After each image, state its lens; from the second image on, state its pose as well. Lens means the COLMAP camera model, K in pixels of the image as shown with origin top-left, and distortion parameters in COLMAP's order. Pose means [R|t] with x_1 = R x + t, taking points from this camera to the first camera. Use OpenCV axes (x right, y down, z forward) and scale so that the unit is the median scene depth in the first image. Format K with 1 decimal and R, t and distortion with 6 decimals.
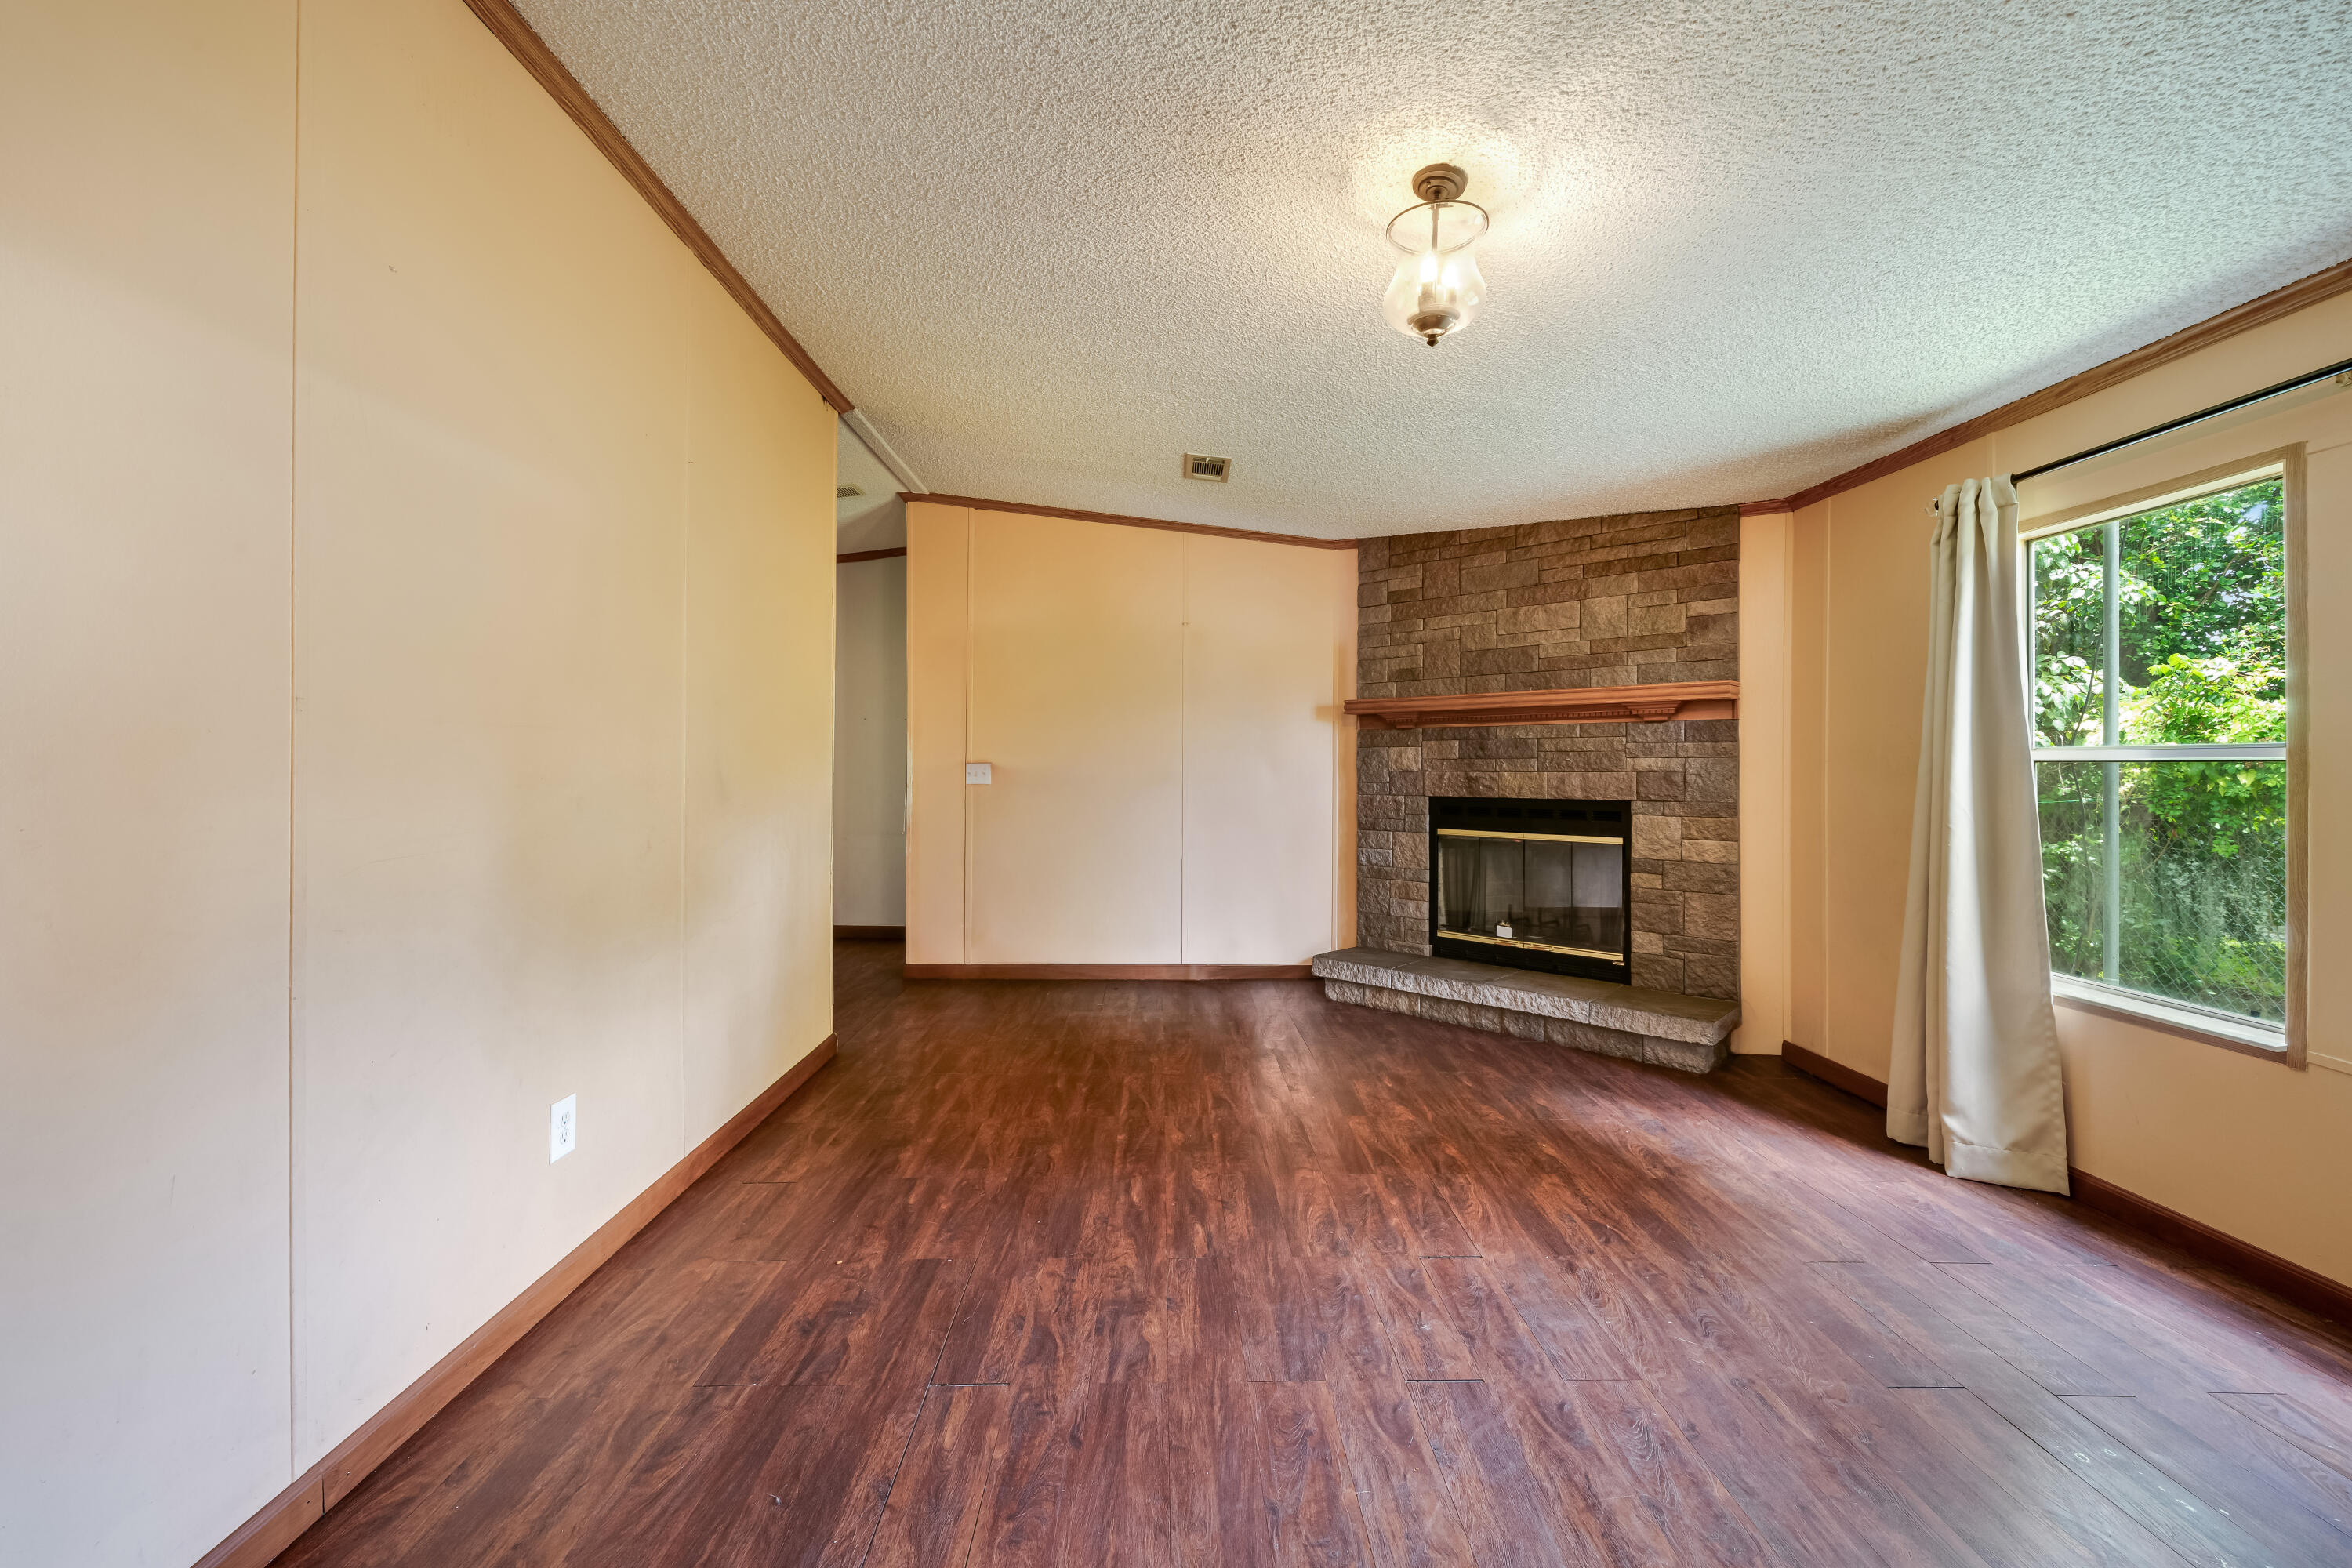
lens RADIAL K [[934.9, 0, 1171.2], [0, 934.9, 763.1], [0, 0, 1]] dist [-0.003843, 0.001334]
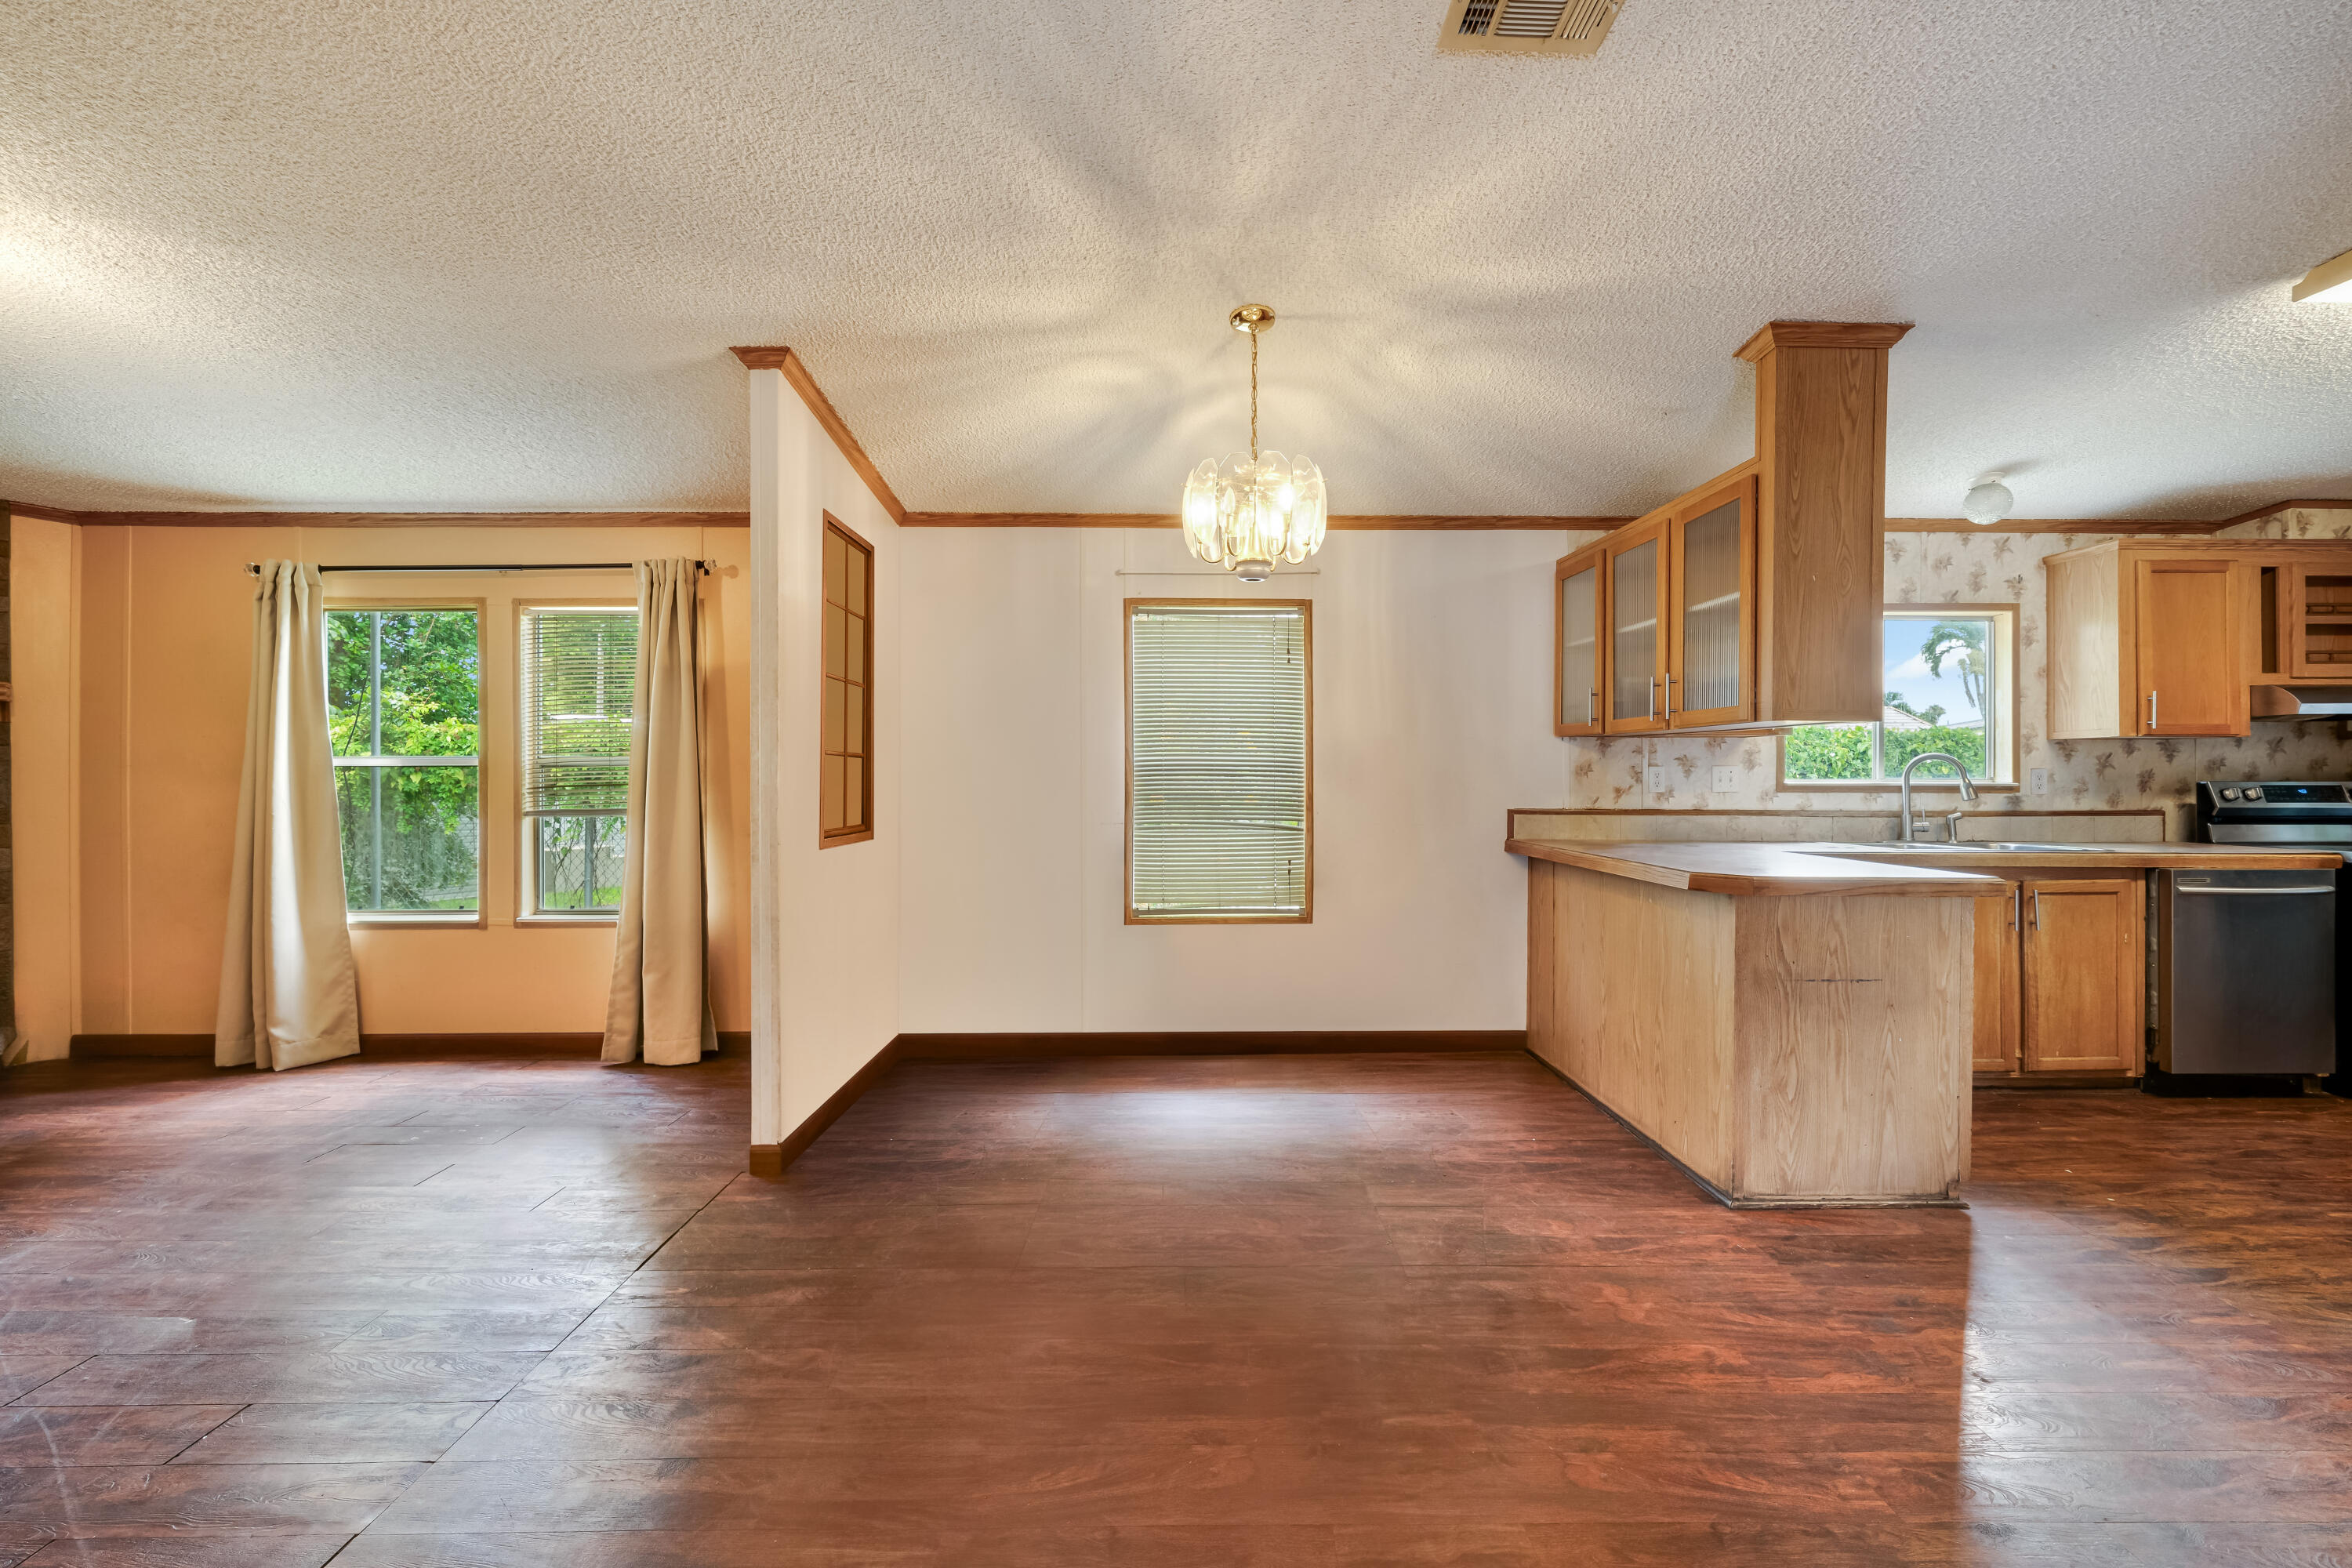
lens RADIAL K [[934.9, 0, 1182.0], [0, 934.9, 774.8], [0, 0, 1]] dist [-0.003843, 0.001334]
pose [[-0.001453, -0.006383, 0.999979, -0.388470], [-0.001160, 0.999979, 0.006381, 0.000869], [-0.999998, -0.001151, -0.001460, -0.233796]]
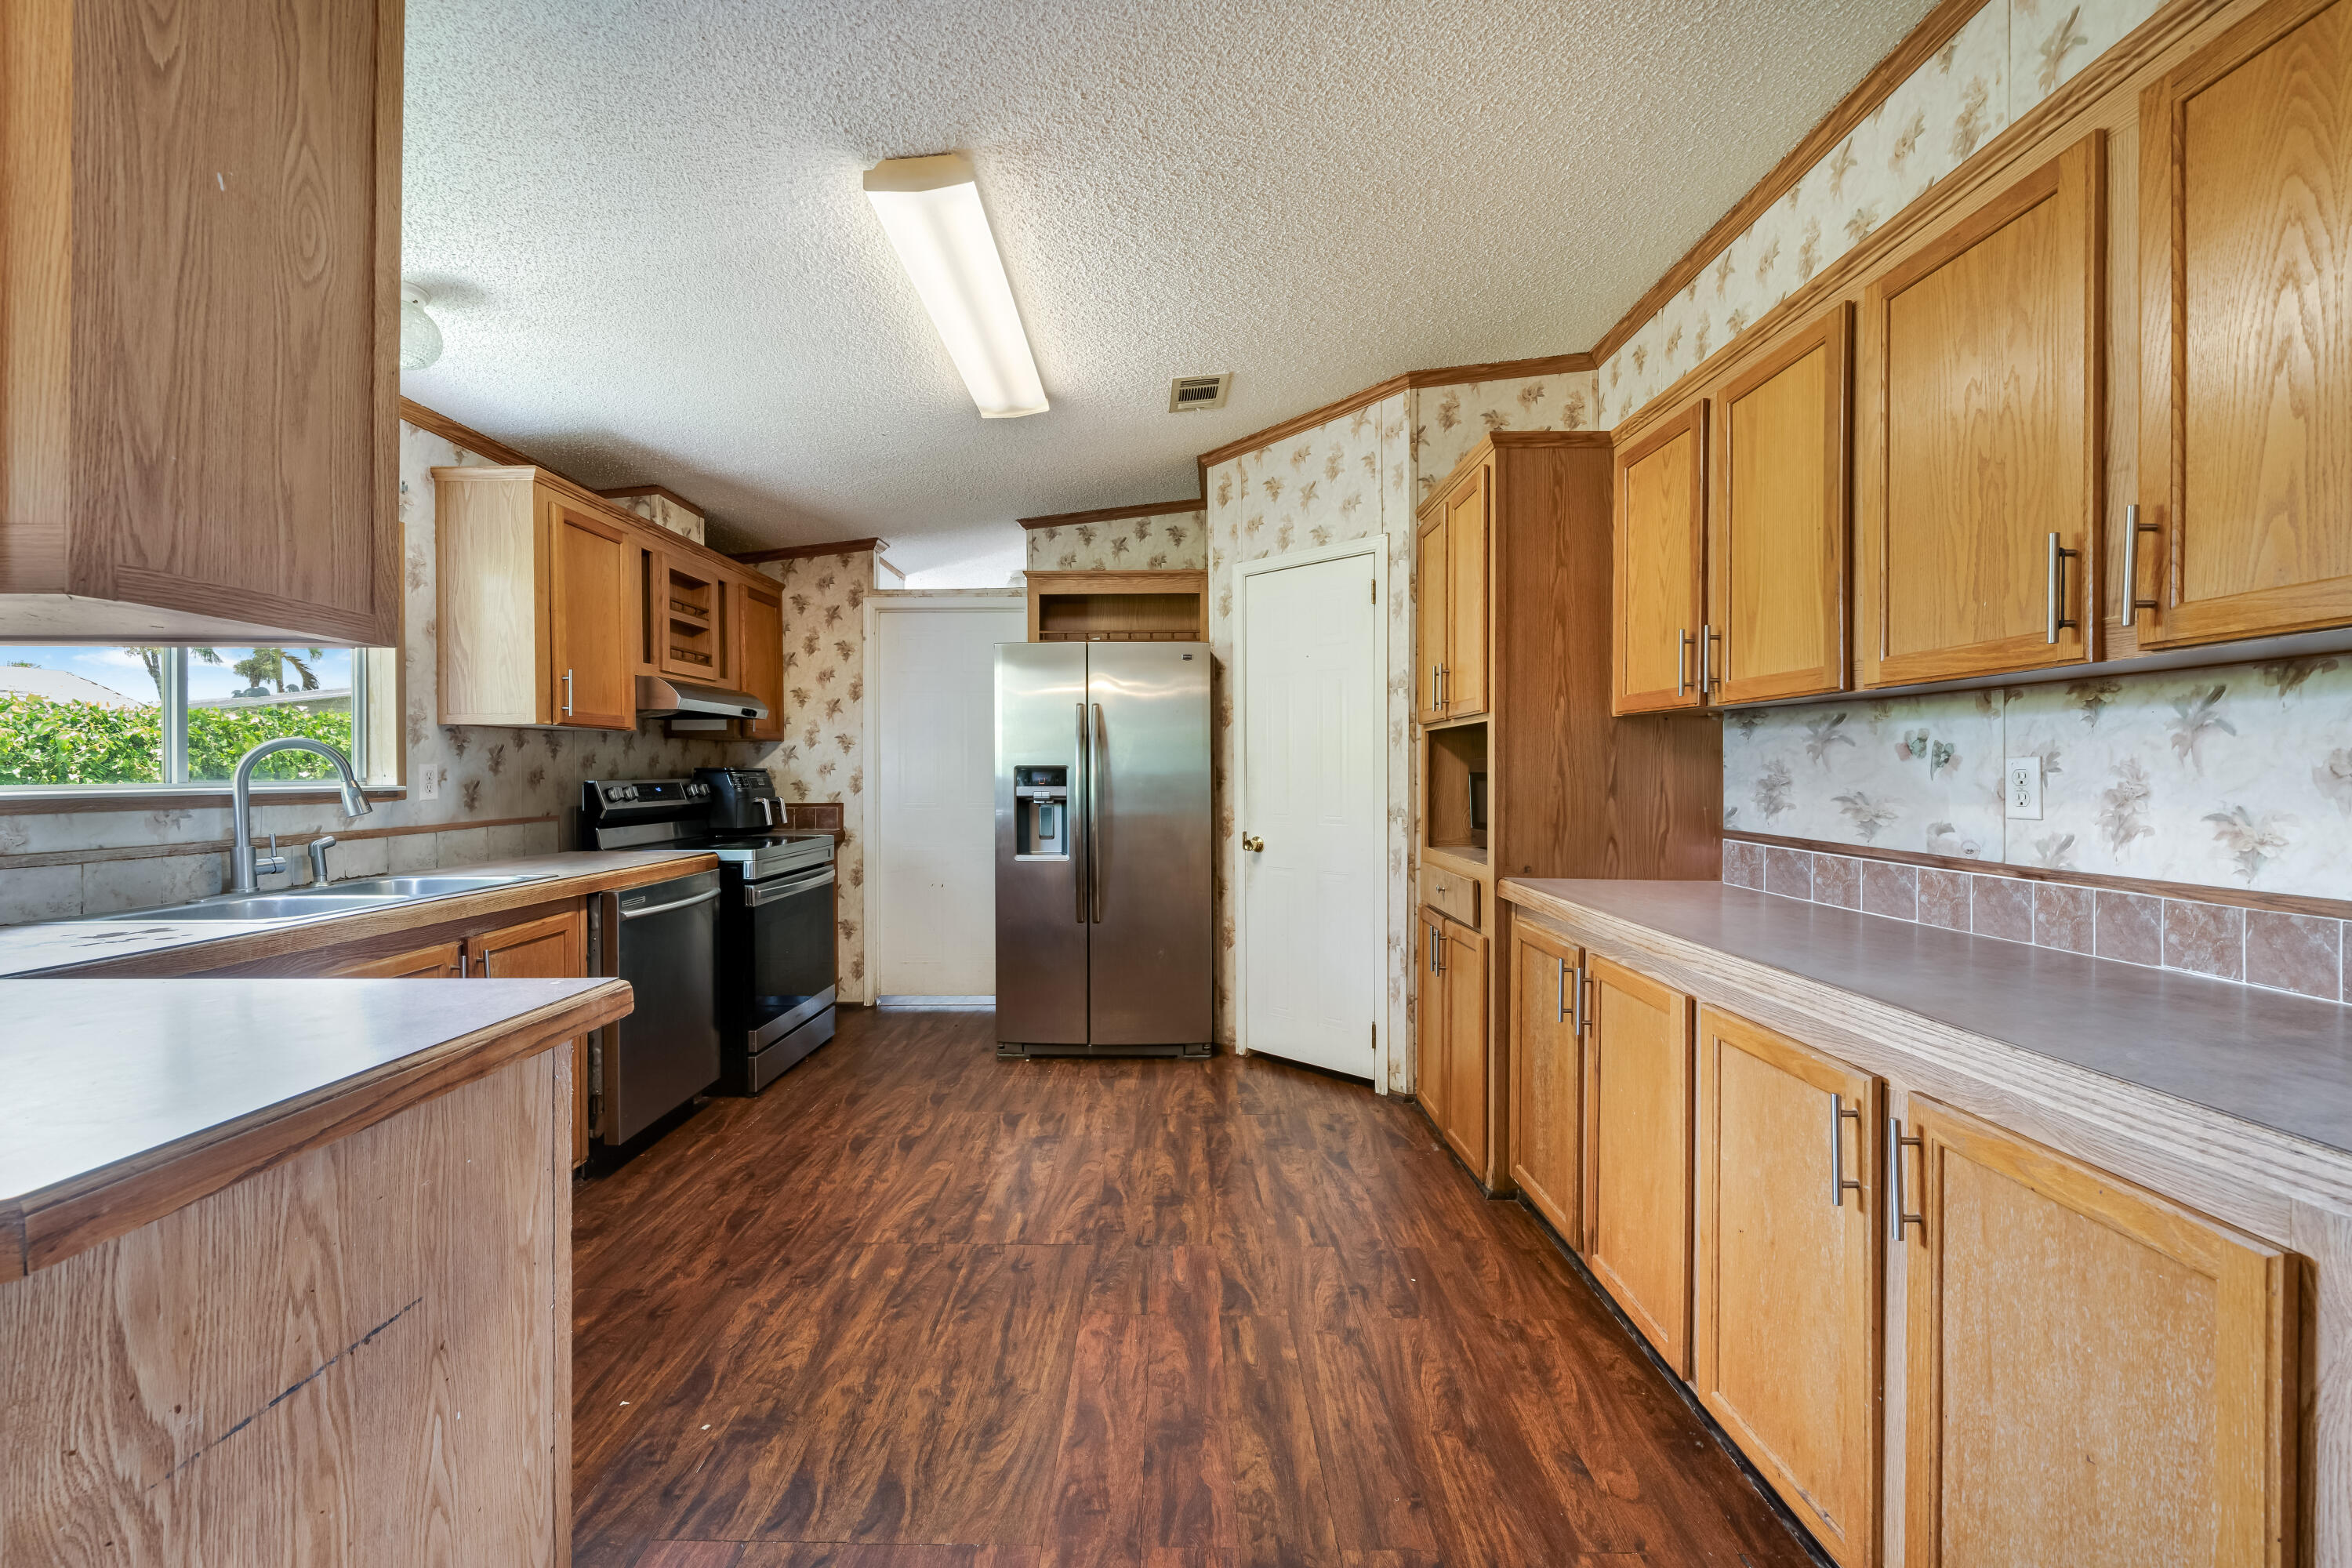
lens RADIAL K [[934.9, 0, 1168.0], [0, 934.9, 776.3], [0, 0, 1]] dist [-0.003843, 0.001334]
pose [[-0.999642, -0.005180, 0.026266, 0.075167], [-0.004995, 0.999962, 0.007075, 0.000393], [-0.026301, 0.006942, -0.999630, -0.486253]]
